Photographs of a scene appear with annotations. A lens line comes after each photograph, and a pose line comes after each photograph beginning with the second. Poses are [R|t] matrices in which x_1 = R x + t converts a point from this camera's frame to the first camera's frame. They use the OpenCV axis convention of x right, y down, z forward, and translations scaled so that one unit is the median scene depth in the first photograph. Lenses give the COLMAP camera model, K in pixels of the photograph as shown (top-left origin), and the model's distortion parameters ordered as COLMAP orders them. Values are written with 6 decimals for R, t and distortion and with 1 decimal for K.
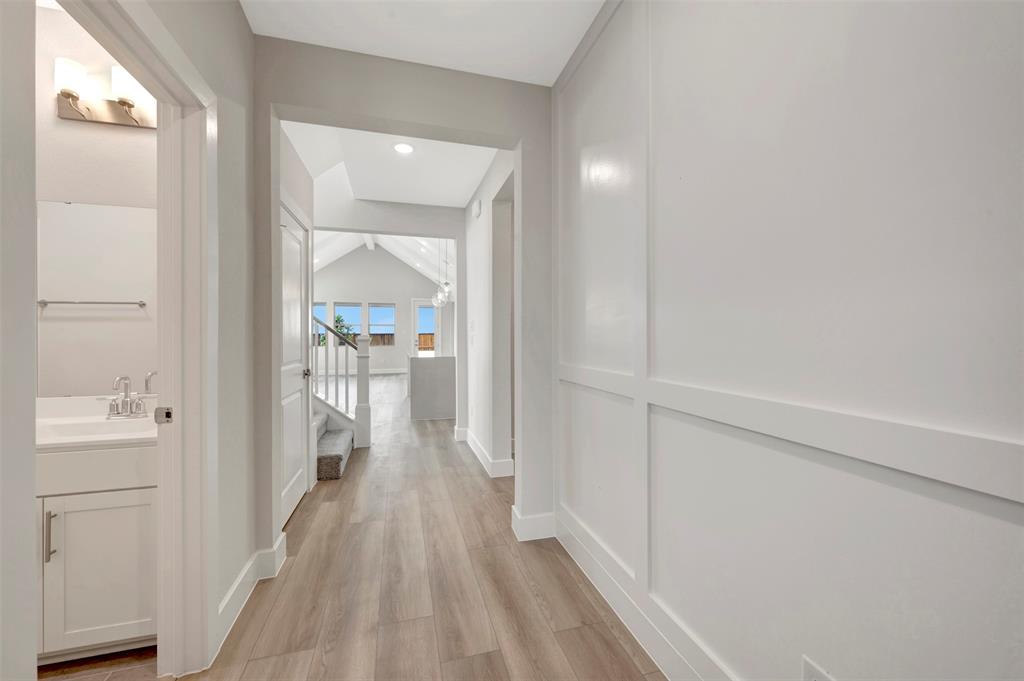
lens RADIAL K [[403.6, 0, 513.7], [0, 403.6, 336.6], [0, 0, 1]] dist [-0.000906, -0.000038]
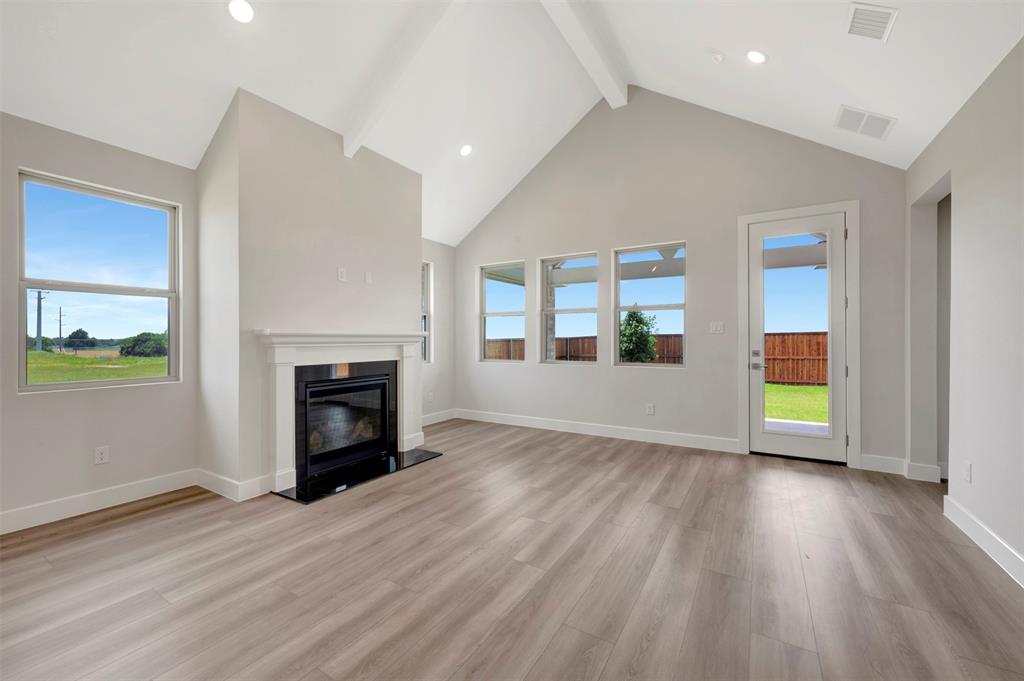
lens RADIAL K [[403.6, 0, 512.5], [0, 403.6, 339.4], [0, 0, 1]] dist [-0.000906, -0.000038]
pose [[0.676213, 0.003513, -0.736697, -0.140296], [-0.001282, 0.999993, 0.003591, -0.001307], [0.736705, -0.001484, 0.676213, 0.656983]]
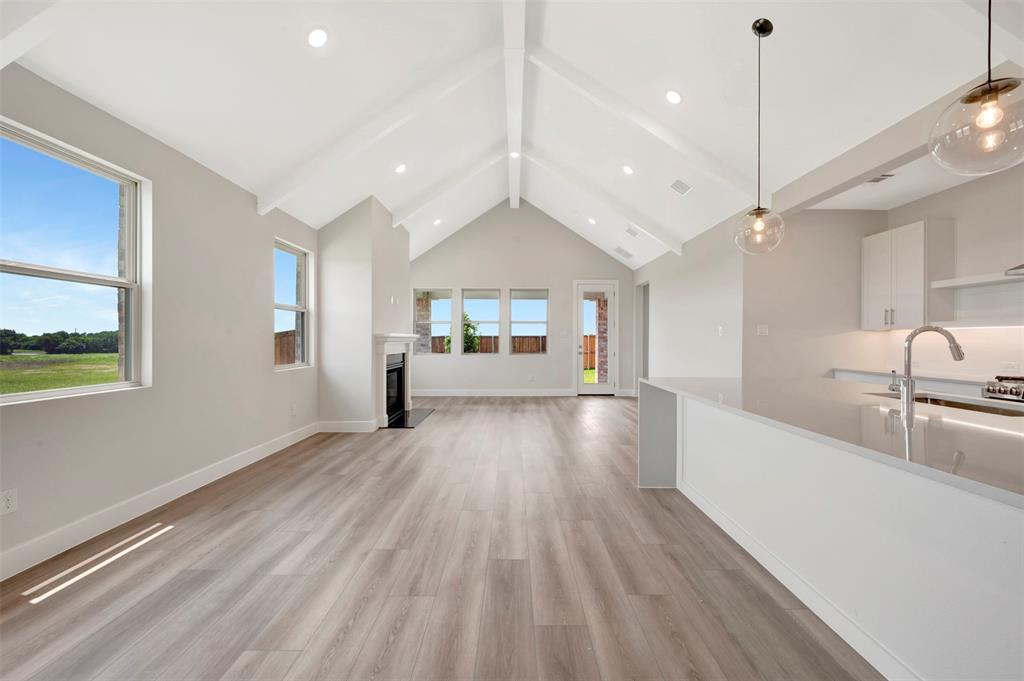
lens RADIAL K [[403.6, 0, 512.8], [0, 403.6, 339.2], [0, 0, 1]] dist [-0.000906, -0.000038]
pose [[0.961932, 0.006510, -0.273211, -0.170131], [-0.006637, 0.999978, 0.000457, -0.001517], [0.273208, 0.001373, 0.961954, 0.354340]]
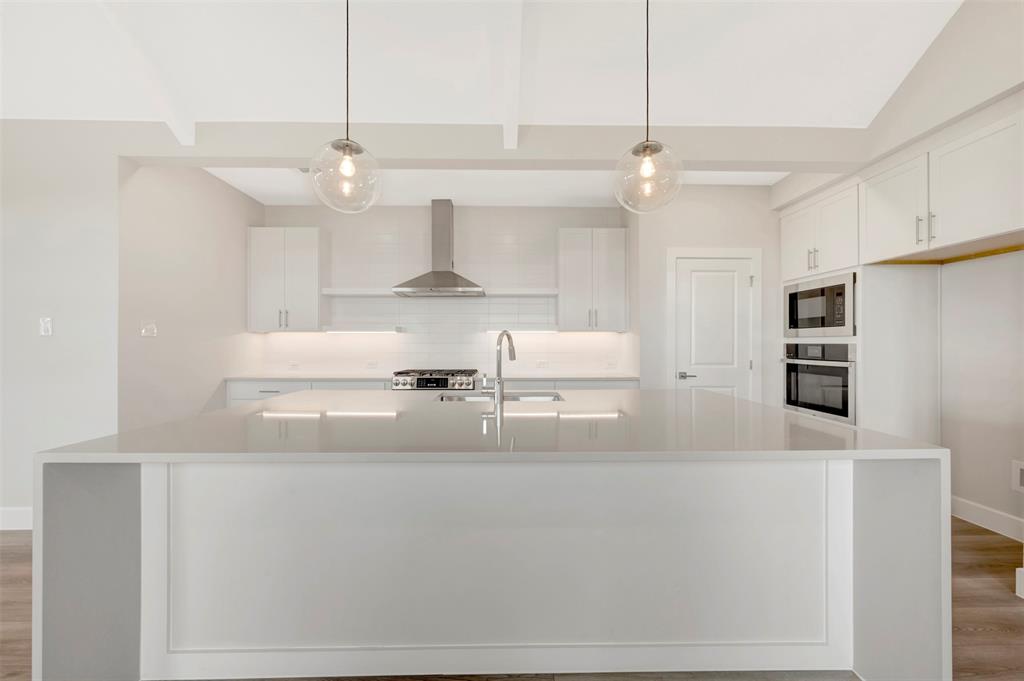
lens RADIAL K [[403.6, 0, 514.0], [0, 403.6, 343.3], [0, 0, 1]] dist [-0.000906, -0.000038]
pose [[0.249114, 0.004608, 0.968463, -0.220294], [-0.003214, 0.999987, -0.003931, -0.001653], [-0.968469, -0.002133, 0.249126, 0.494516]]
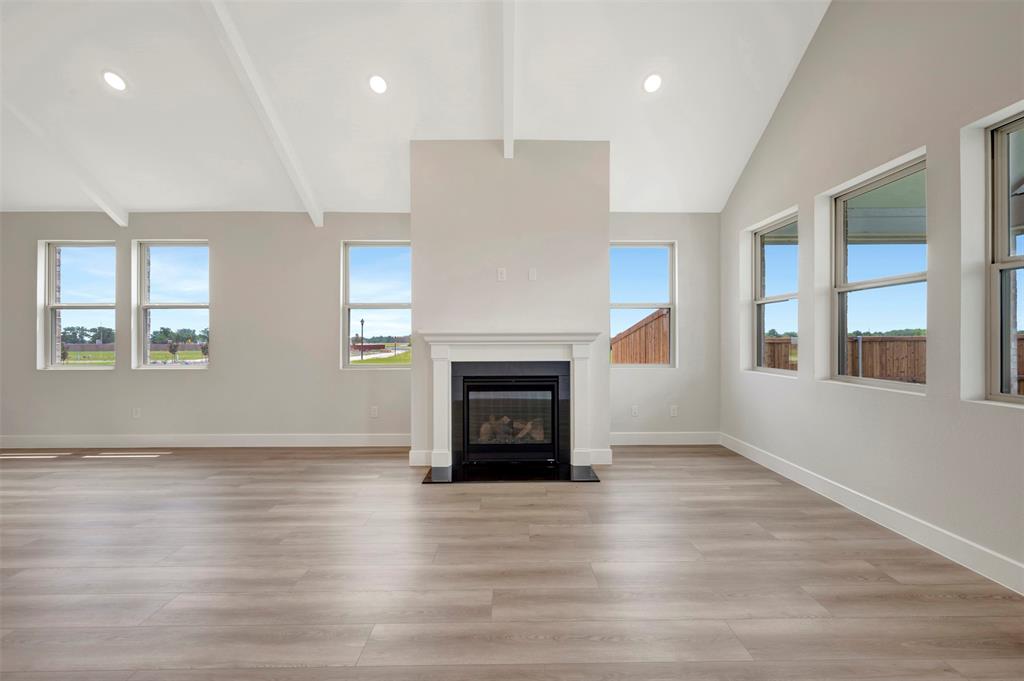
lens RADIAL K [[403.6, 0, 515.1], [0, 403.6, 338.7], [0, 0, 1]] dist [-0.000906, -0.000038]
pose [[-0.258300, 0.005416, -0.966050, -0.151415], [0.003573, 0.999983, 0.004651, -0.001067], [0.966058, -0.002250, -0.258315, 0.844196]]
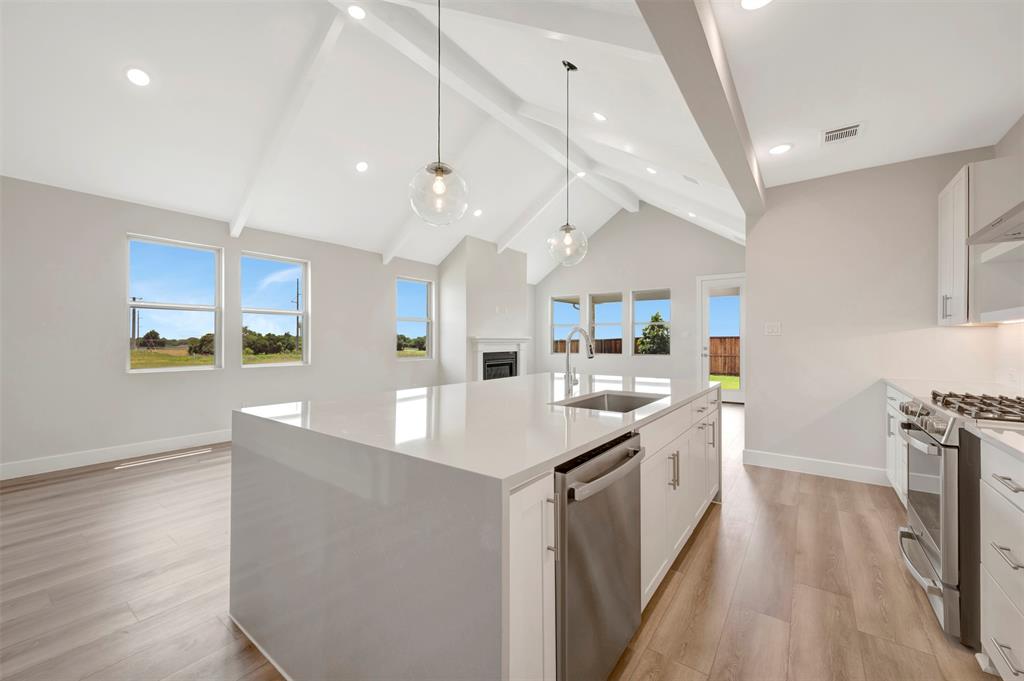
lens RADIAL K [[403.6, 0, 511.5], [0, 403.6, 339.2], [0, 0, 1]] dist [-0.000906, -0.000038]
pose [[0.612071, 0.002483, -0.790799, 0.052939], [-0.003656, 0.999993, 0.000310, -0.002612], [0.790795, 0.002702, 0.612076, 0.414412]]
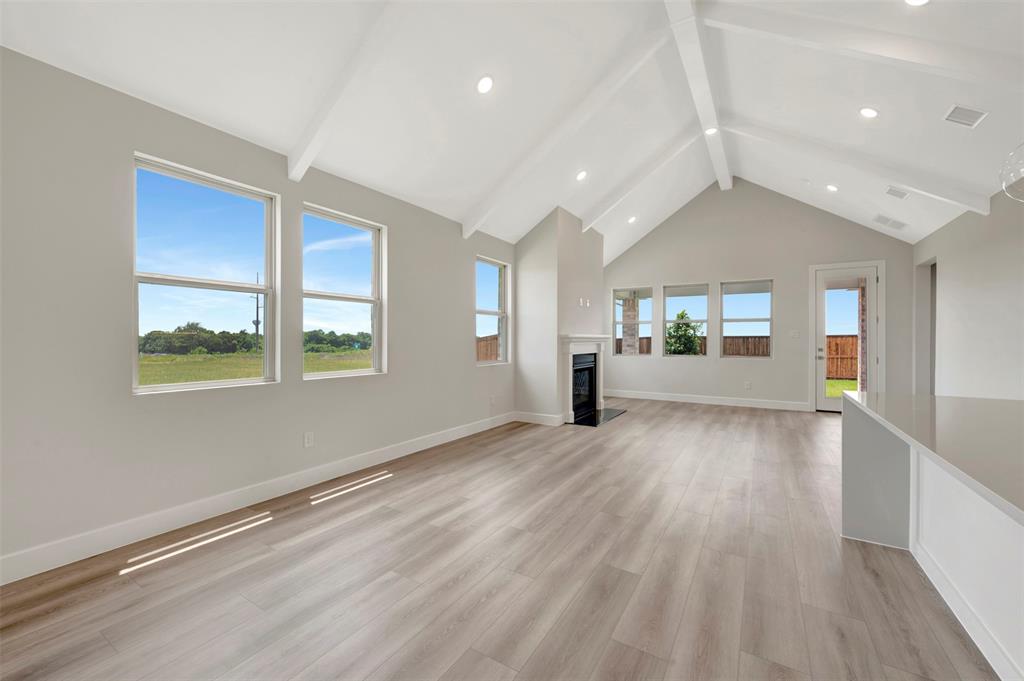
lens RADIAL K [[403.6, 0, 511.8], [0, 403.6, 339.5], [0, 0, 1]] dist [-0.000906, -0.000038]
pose [[0.673286, 0.007406, -0.739345, -0.128380], [-0.006834, 0.999969, 0.003793, -0.001849], [0.739350, 0.002498, 0.673316, 0.374284]]
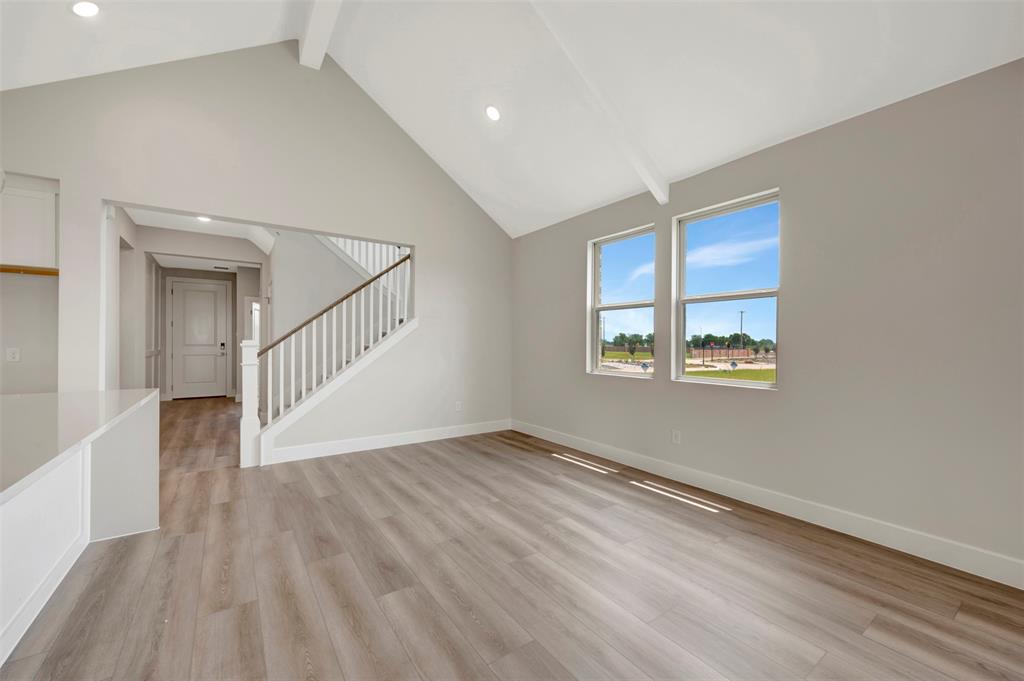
lens RADIAL K [[403.6, 0, 516.0], [0, 403.6, 344.2], [0, 0, 1]] dist [-0.000906, -0.000038]
pose [[-0.941846, 0.002827, -0.336032, -0.207483], [0.000762, 0.999980, 0.006276, -0.001143], [0.336043, 0.005655, -0.941830, 0.664424]]
